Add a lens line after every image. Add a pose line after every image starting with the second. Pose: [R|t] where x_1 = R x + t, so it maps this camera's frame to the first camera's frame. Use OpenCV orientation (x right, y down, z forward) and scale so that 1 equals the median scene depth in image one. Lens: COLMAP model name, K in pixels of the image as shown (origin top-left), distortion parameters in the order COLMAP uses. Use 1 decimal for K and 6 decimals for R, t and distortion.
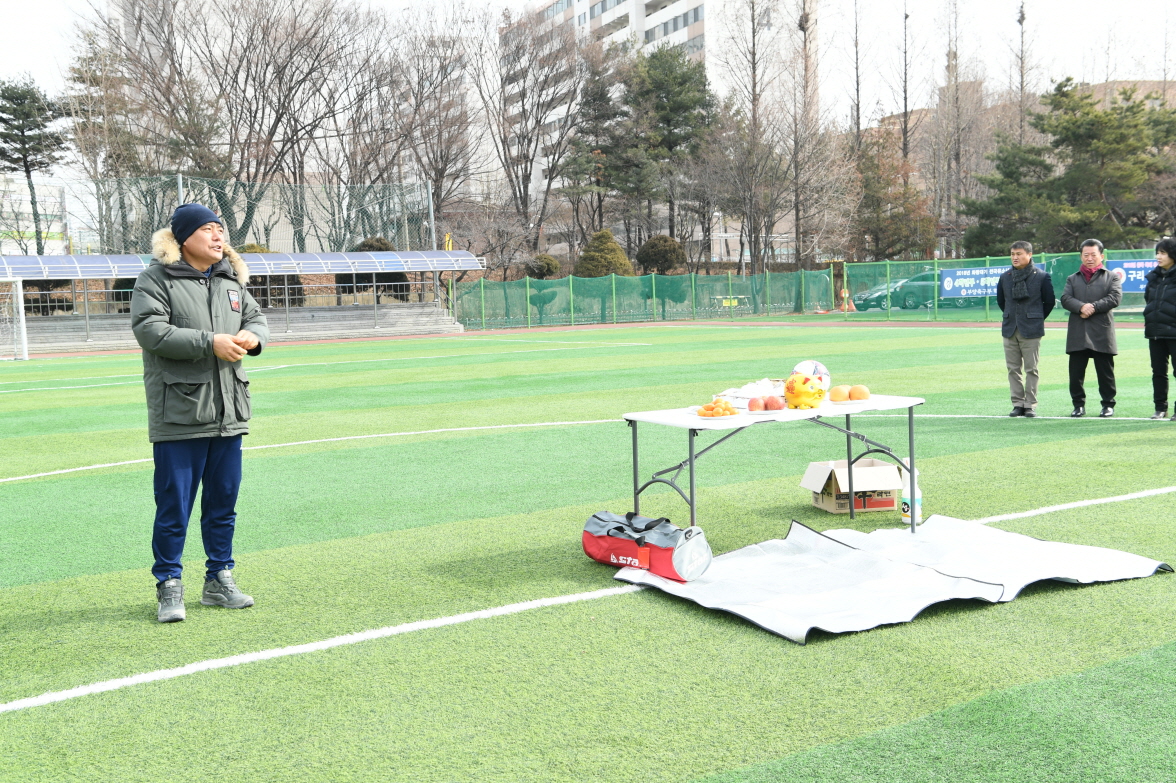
lens RADIAL K [[1321.5, 0, 588.0], [0, 1321.5, 391.5], [0, 0, 1]] dist [0.065379, 0.070272]
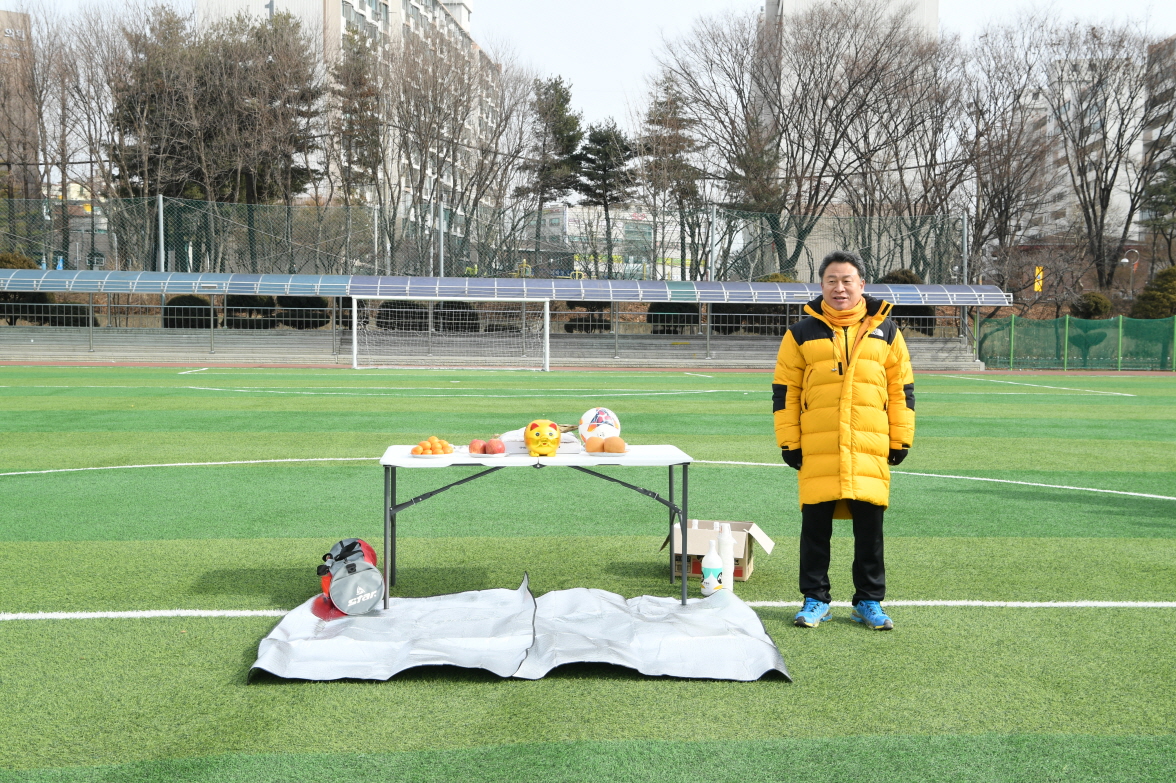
lens RADIAL K [[1310.5, 0, 588.0], [0, 1310.5, 391.5], [0, 0, 1]] dist [0.060360, 0.056489]
pose [[0.888646, 0.068508, -0.453448, 0.077559], [-0.078426, 0.996915, -0.003078, -0.004067], [0.451839, 0.038297, 0.891277, 0.021800]]
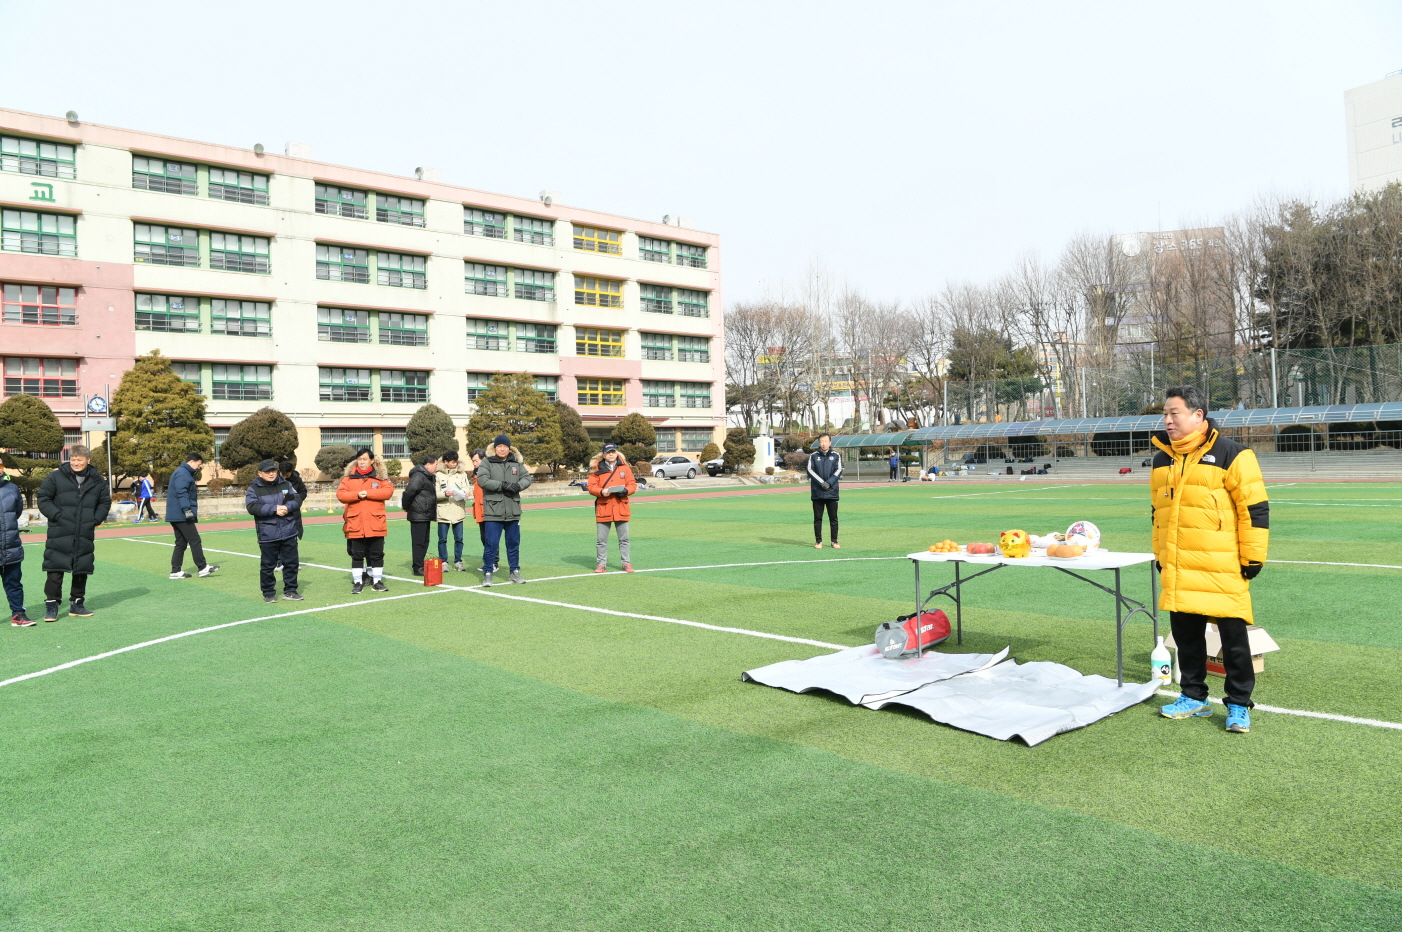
lens RADIAL K [[957.7, 0, 701.0], [0, 957.7, 466.0], [0, 0, 1]] dist [-0.083791, 0.017057]
pose [[0.153803, 0.034354, -0.987504, 0.126546], [-0.051897, 0.998297, 0.026647, -0.010372], [0.986738, 0.047150, 0.155324, 0.070730]]
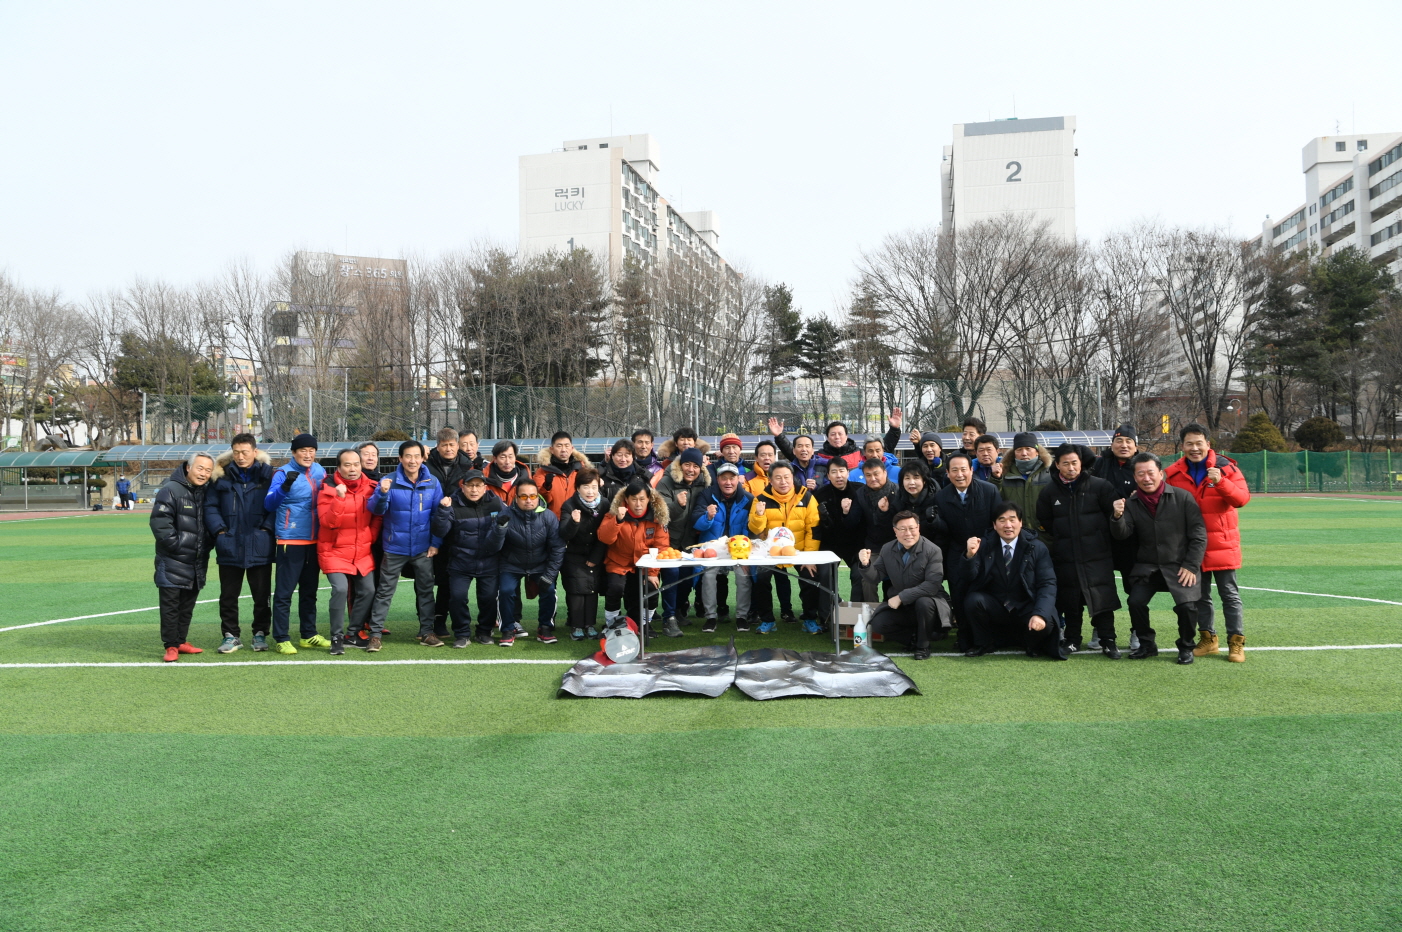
lens RADIAL K [[1023.1, 0, 701.0], [0, 1023.1, 466.0], [0, 0, 1]] dist [-0.064052, 0.003691]
pose [[0.832787, 0.019810, -0.553239, 0.093916], [-0.057004, 0.997116, -0.050103, -0.003684], [0.550651, 0.073262, 0.831514, 0.004373]]
